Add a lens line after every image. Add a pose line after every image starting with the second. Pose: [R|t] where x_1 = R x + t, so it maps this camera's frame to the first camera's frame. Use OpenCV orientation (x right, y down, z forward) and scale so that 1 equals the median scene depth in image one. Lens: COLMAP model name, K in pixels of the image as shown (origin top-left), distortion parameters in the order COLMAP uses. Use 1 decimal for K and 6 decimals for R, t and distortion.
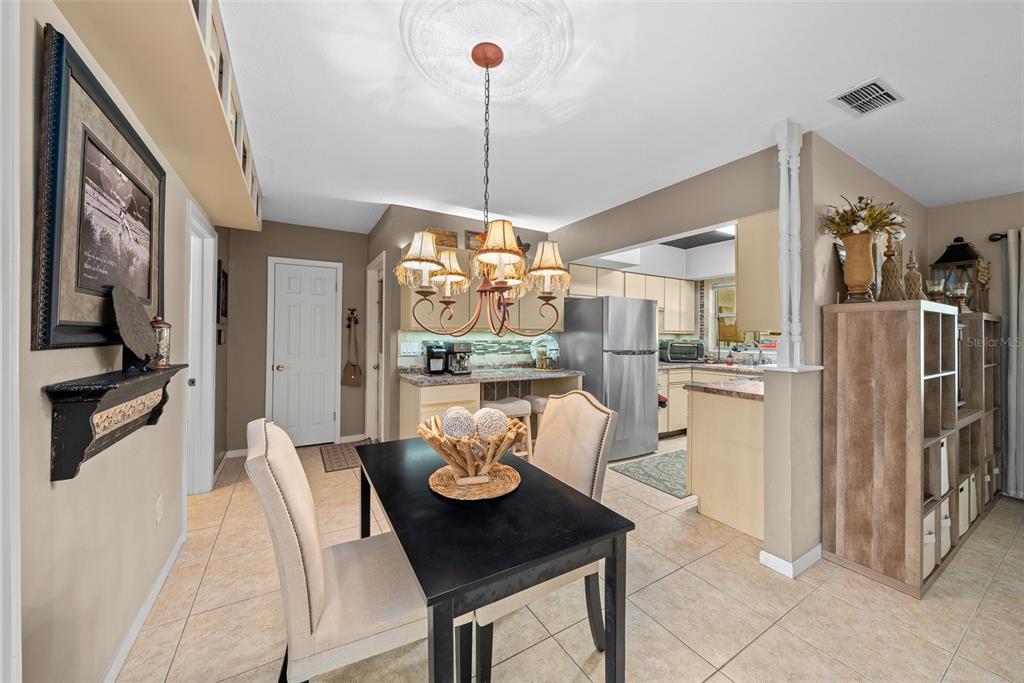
lens RADIAL K [[365.7, 0, 508.3], [0, 365.7, 337.0], [0, 0, 1]] dist [-0.008711, 0.000330]
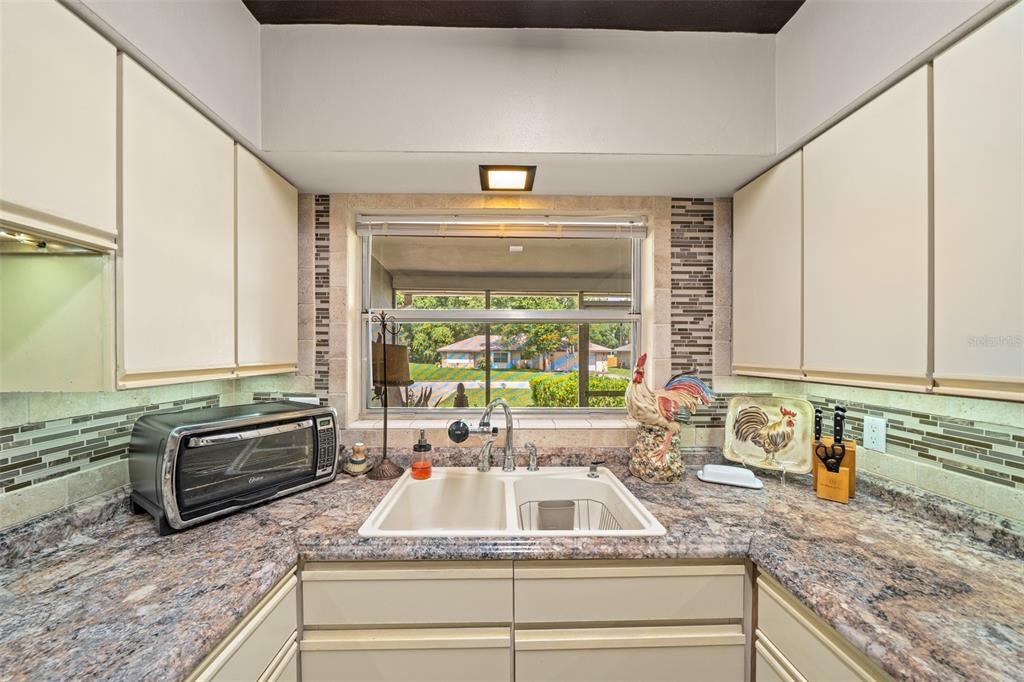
lens RADIAL K [[365.7, 0, 515.1], [0, 365.7, 349.3], [0, 0, 1]] dist [-0.008711, 0.000330]
pose [[0.497696, -0.003852, 0.867343, 0.349374], [0.007676, 0.999971, 0.000036, -0.025998], [-0.867318, 0.006640, 0.497711, 0.714020]]
